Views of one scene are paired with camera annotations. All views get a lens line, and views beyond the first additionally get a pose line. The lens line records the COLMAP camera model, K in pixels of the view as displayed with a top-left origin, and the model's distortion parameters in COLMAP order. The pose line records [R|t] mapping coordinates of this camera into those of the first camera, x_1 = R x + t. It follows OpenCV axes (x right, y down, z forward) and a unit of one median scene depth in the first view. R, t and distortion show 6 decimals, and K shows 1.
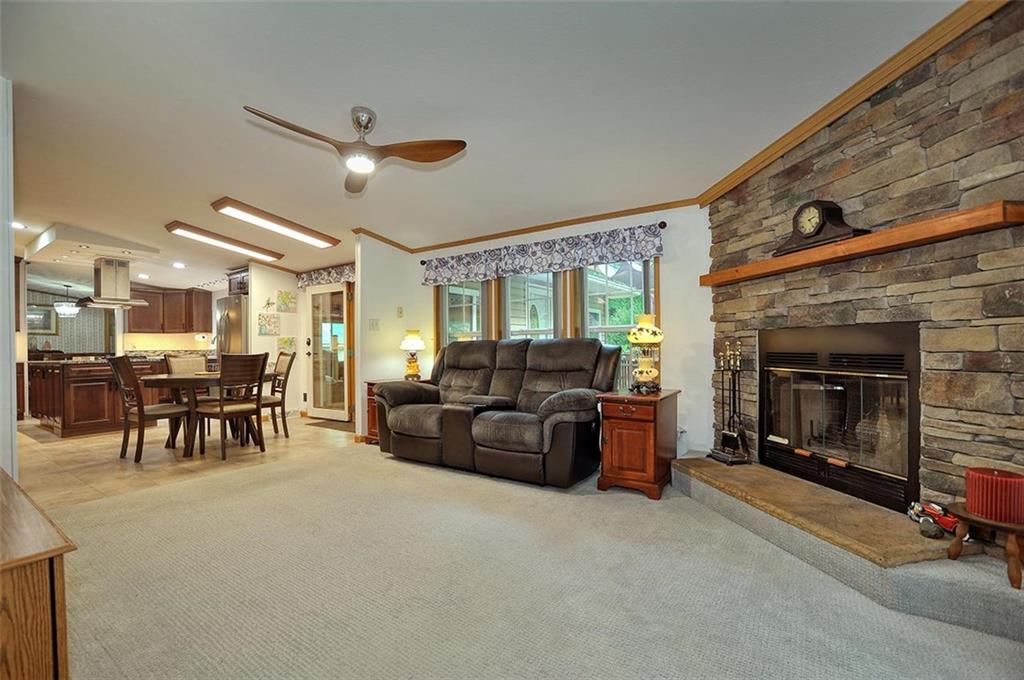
lens RADIAL K [[441.2, 0, 510.3], [0, 441.2, 350.4], [0, 0, 1]] dist [-0.000158, -0.000043]
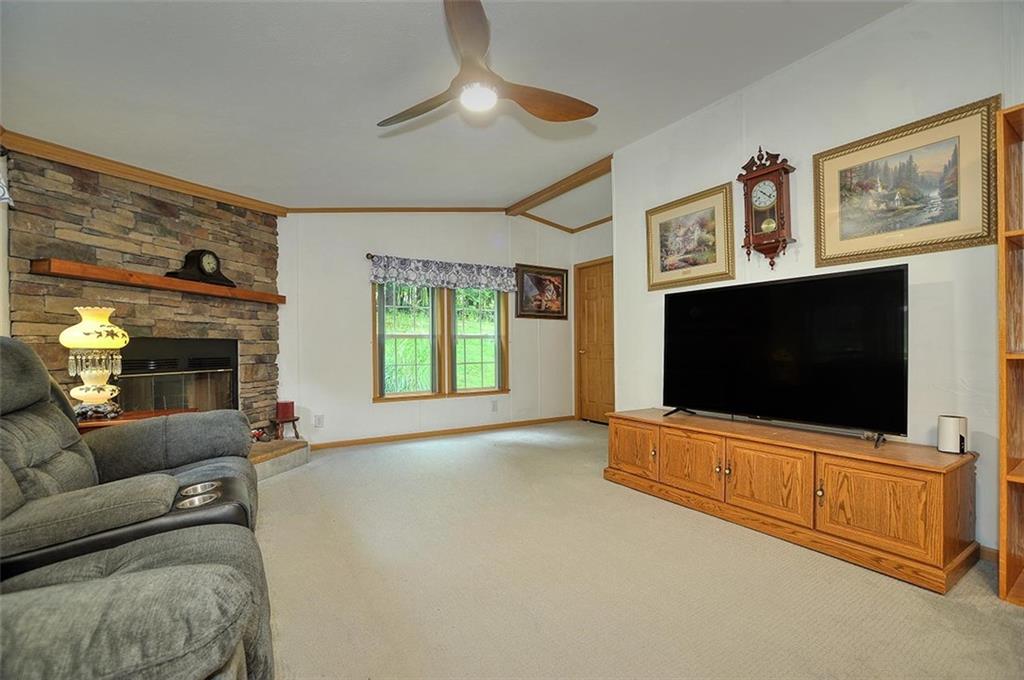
lens RADIAL K [[441.2, 0, 510.3], [0, 441.2, 350.4], [0, 0, 1]] dist [-0.000158, -0.000043]
pose [[-0.909615, 0.013192, 0.415242, -0.809212], [0.019073, 0.999768, 0.010018, -0.013168], [-0.415014, 0.017032, -0.909656, 1.949130]]
